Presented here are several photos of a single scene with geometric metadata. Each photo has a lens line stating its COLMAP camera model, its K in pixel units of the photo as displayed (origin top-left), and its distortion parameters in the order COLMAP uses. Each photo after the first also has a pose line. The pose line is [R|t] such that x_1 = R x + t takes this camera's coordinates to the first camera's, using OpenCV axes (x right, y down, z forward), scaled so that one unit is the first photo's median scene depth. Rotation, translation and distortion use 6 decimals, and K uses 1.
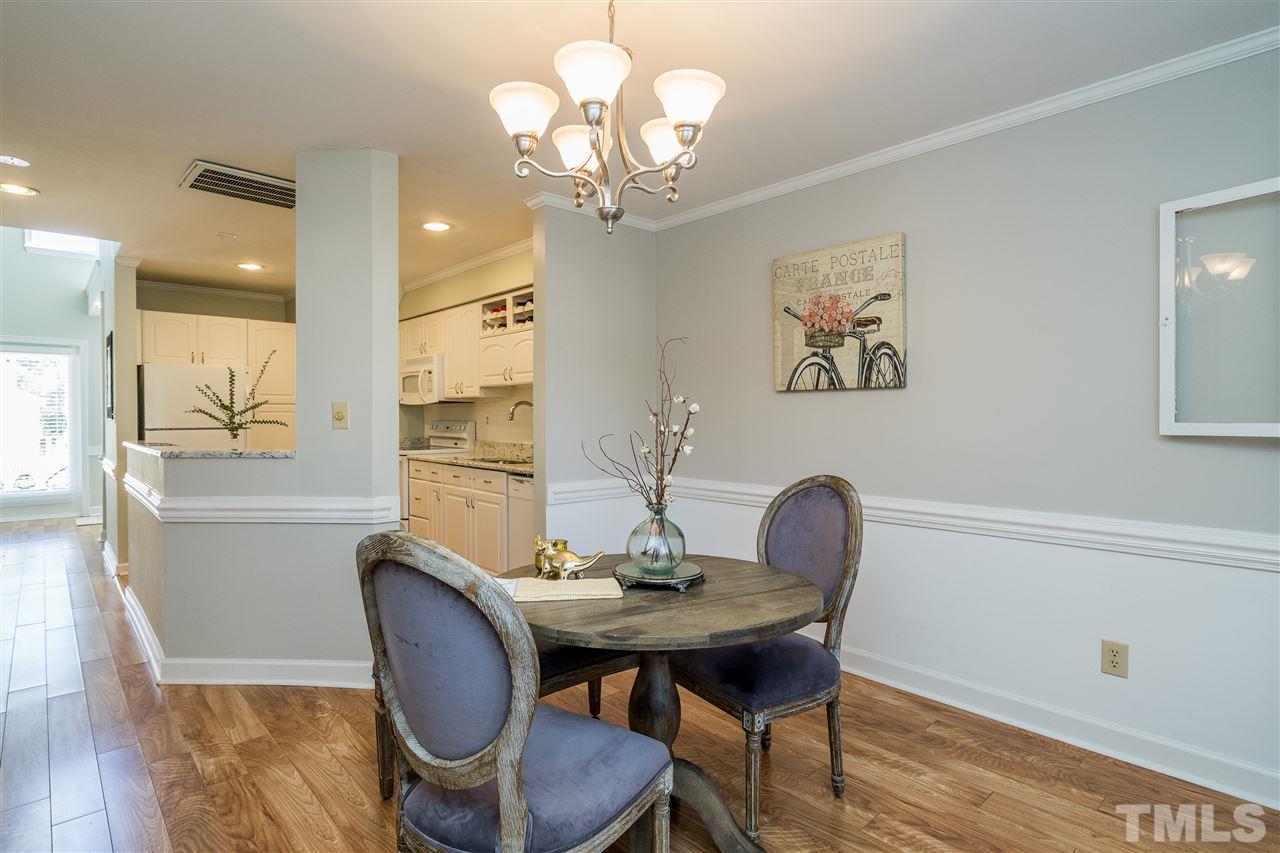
lens RADIAL K [[654.0, 0, 643.4], [0, 654.0, 421.9], [0, 0, 1]] dist [-0.009548, 0.004085]
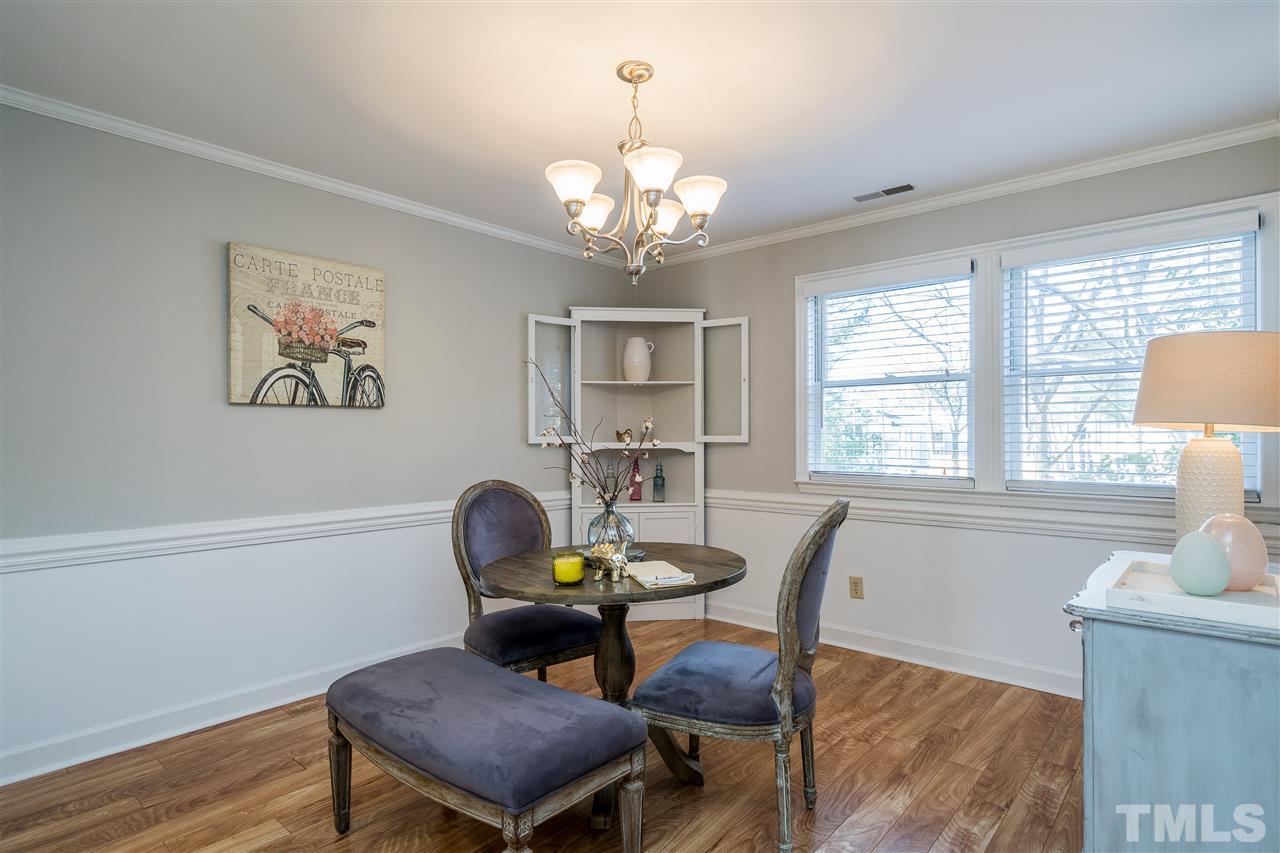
lens RADIAL K [[654.0, 0, 637.8], [0, 654.0, 433.3], [0, 0, 1]] dist [-0.009548, 0.004085]
pose [[-0.093647, 0.001428, 0.995604, -0.692971], [0.013967, 0.999902, -0.000121, -0.002022], [-0.995507, 0.013894, -0.093658, 0.600459]]
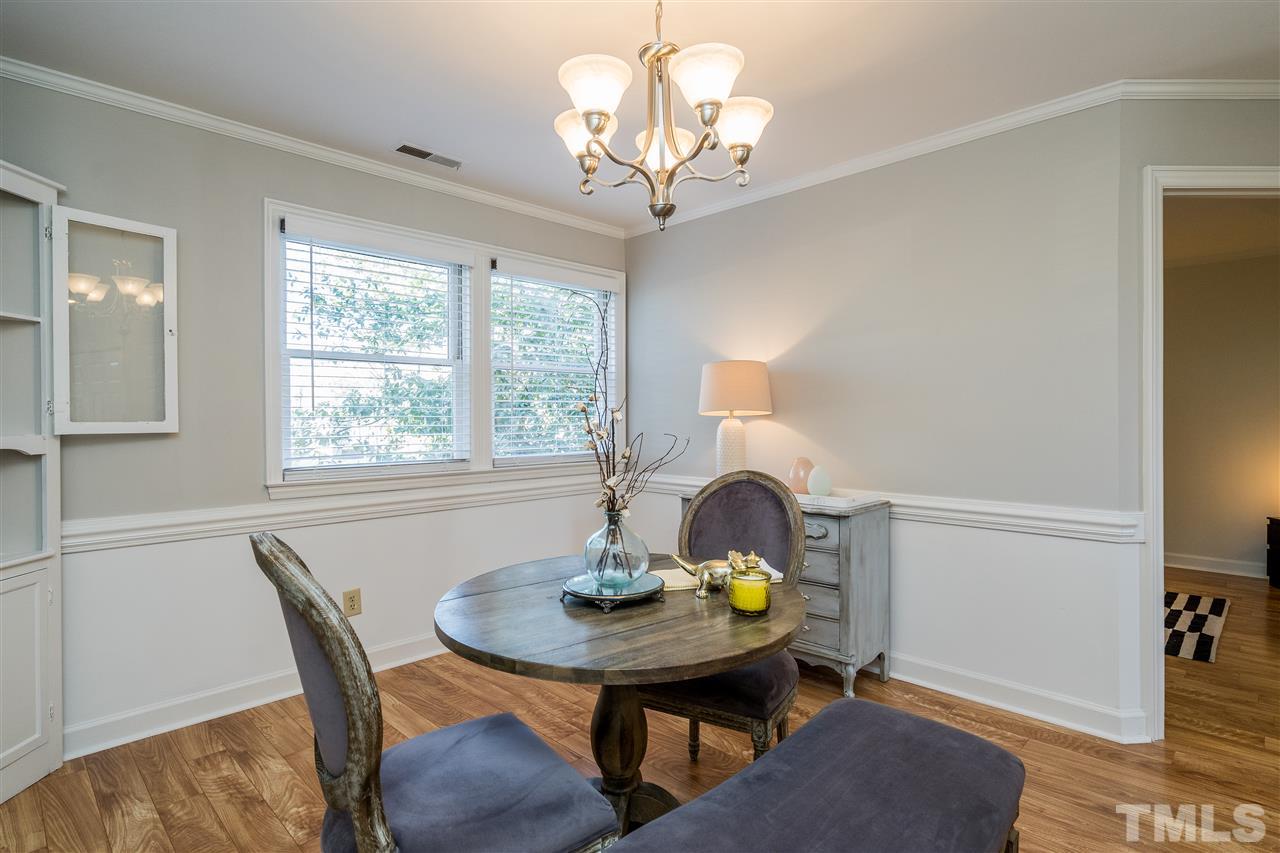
lens RADIAL K [[654.0, 0, 642.6], [0, 654.0, 419.5], [0, 0, 1]] dist [-0.009548, 0.004085]
pose [[-0.999481, 0.004930, -0.031839, -0.036361], [0.004400, 0.999851, 0.016672, -0.007211], [0.031916, 0.016524, -0.999354, 1.038869]]
